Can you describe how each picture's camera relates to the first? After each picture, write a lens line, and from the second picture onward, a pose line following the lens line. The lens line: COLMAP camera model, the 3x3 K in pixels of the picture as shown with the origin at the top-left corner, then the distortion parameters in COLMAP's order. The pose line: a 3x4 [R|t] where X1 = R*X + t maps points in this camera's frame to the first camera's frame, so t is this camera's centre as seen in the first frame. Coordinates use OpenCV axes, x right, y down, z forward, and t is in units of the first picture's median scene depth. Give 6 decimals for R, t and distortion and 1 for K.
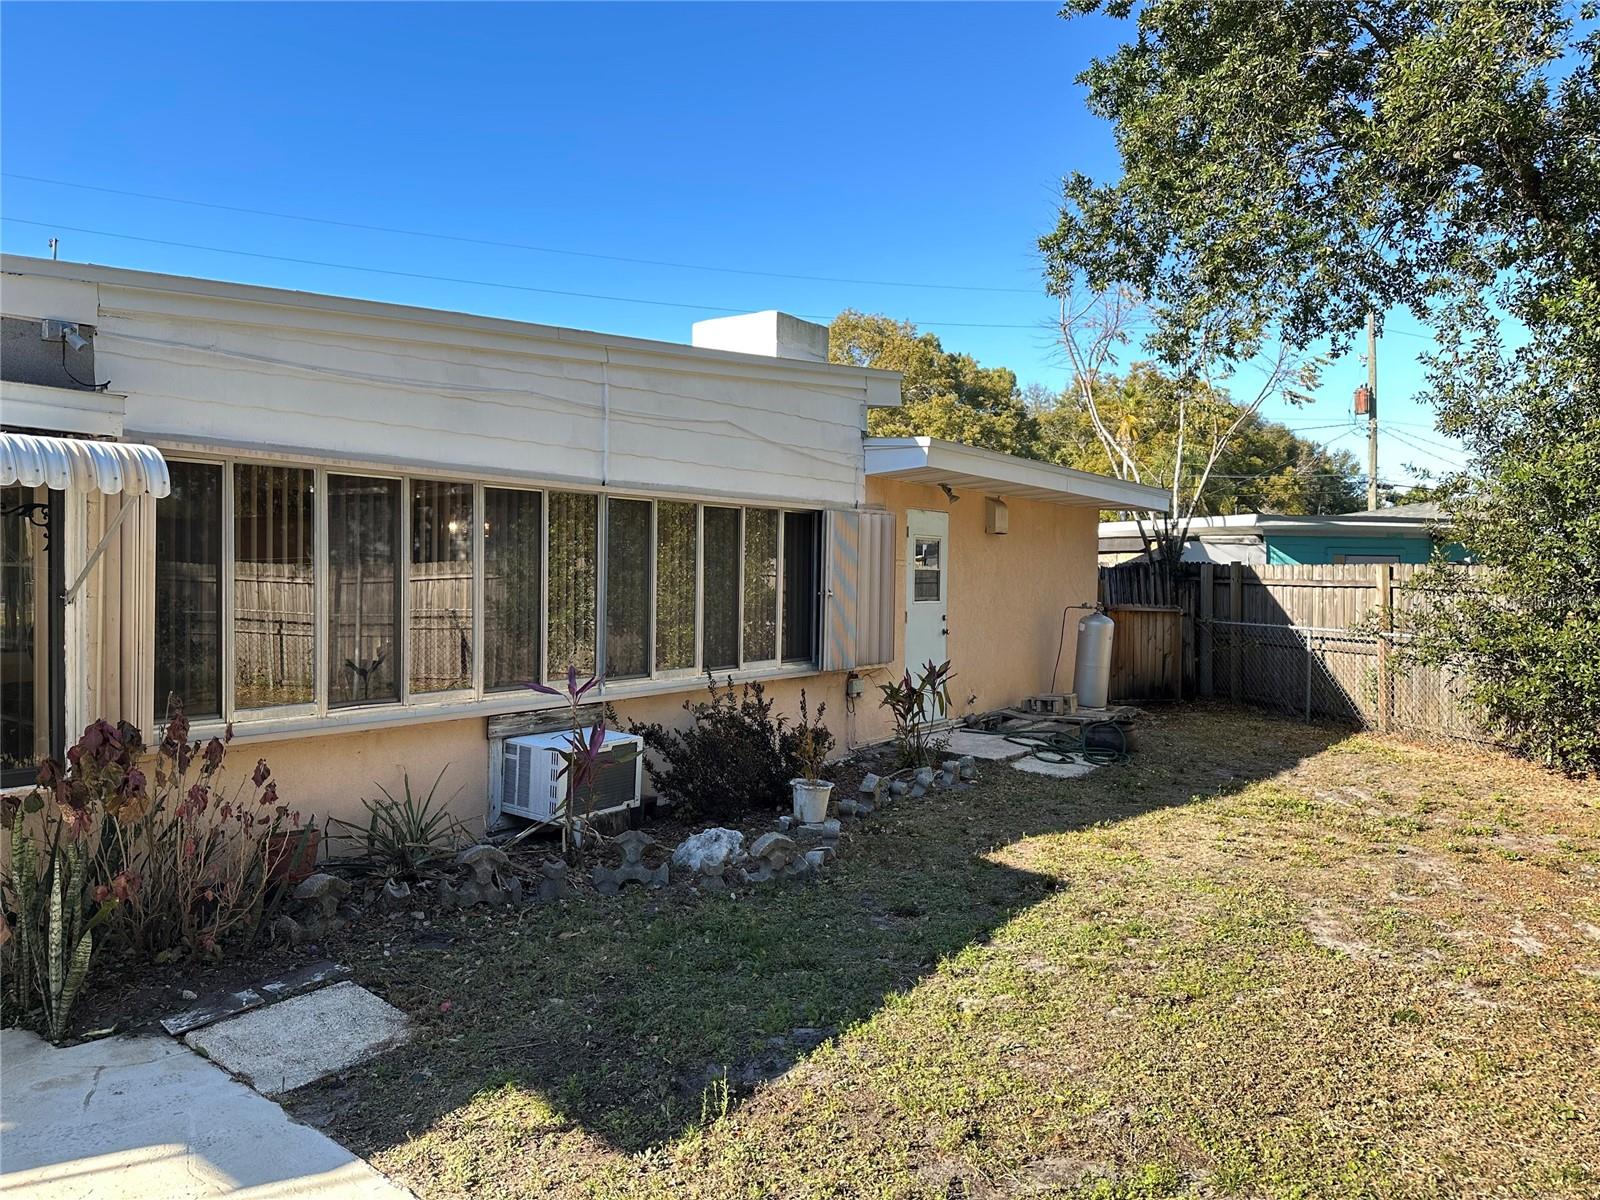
lens RADIAL K [[1111.9, 0, 785.7], [0, 1111.9, 596.2], [0, 0, 1]] dist [0.061778, -0.082512]
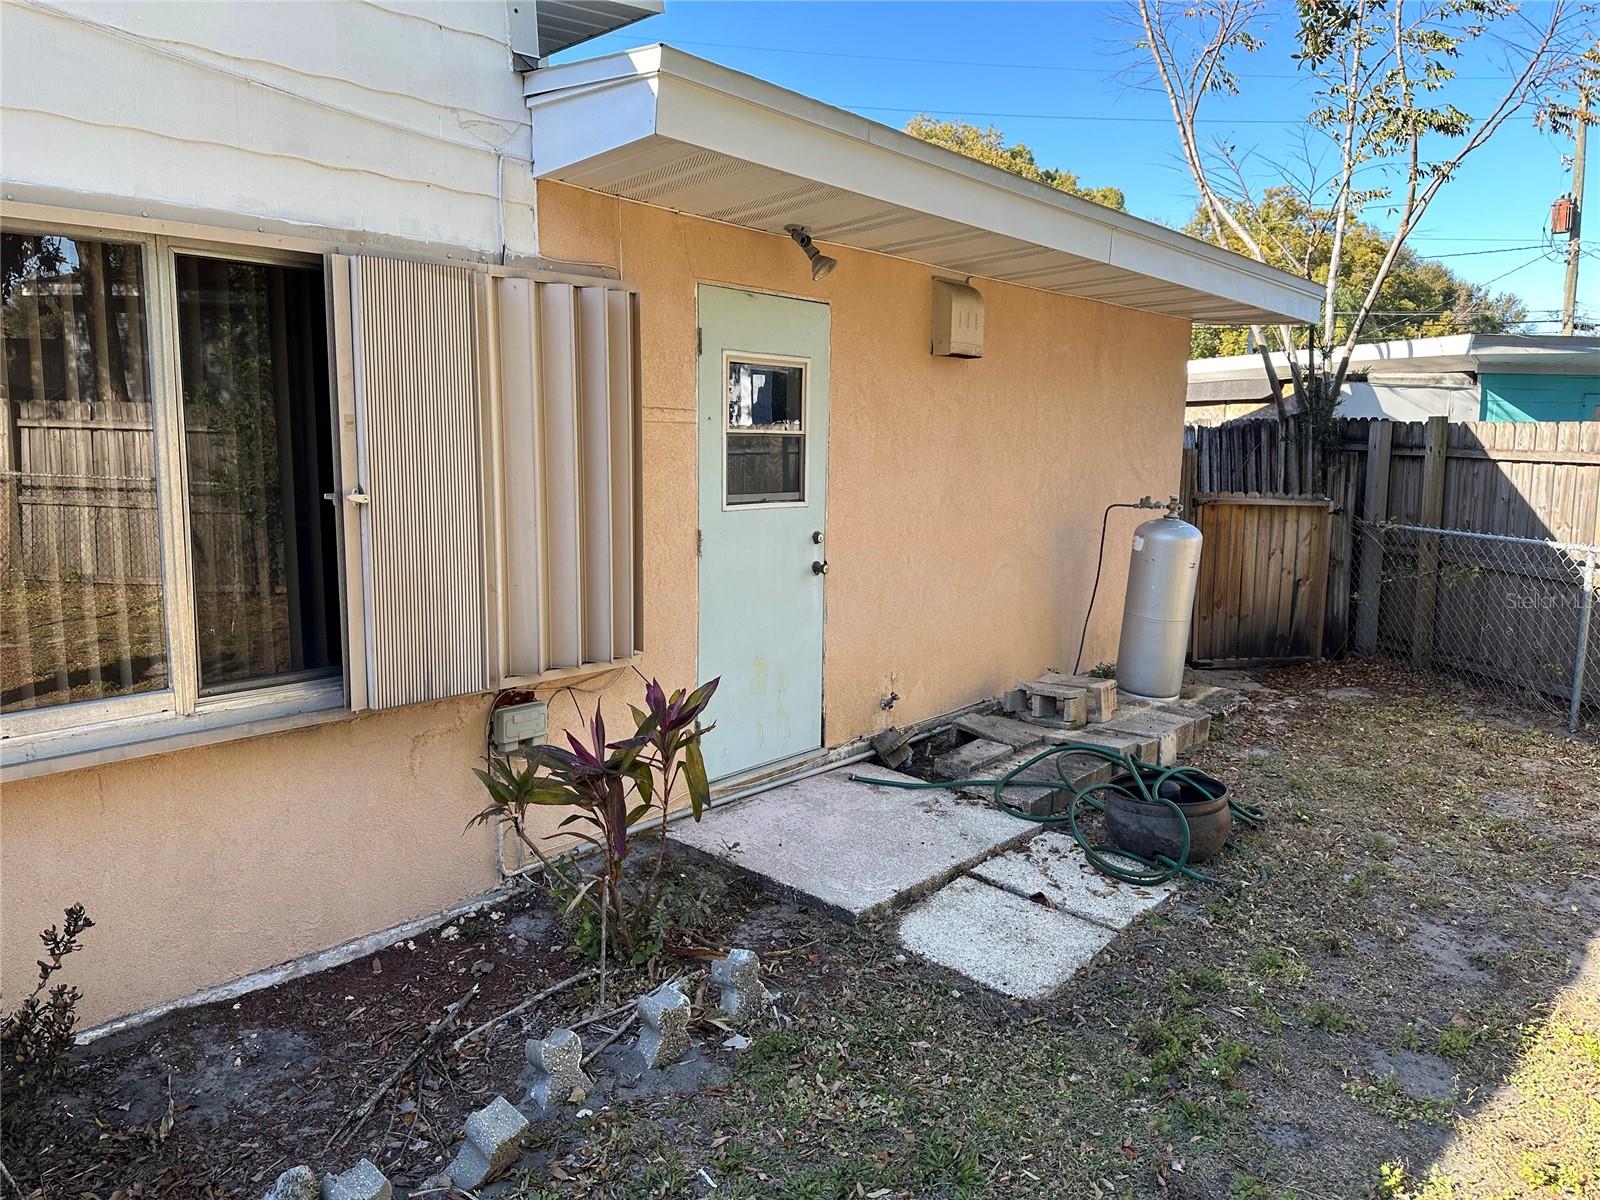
lens RADIAL K [[1111.9, 0, 803.4], [0, 1111.9, 604.2], [0, 0, 1]] dist [0.061778, -0.082512]
pose [[0.996914, 0.013688, -0.077295, 0.132117], [-0.003563, 0.991554, 0.129643, -0.009835], [0.078417, -0.128968, 0.988543, 0.412526]]
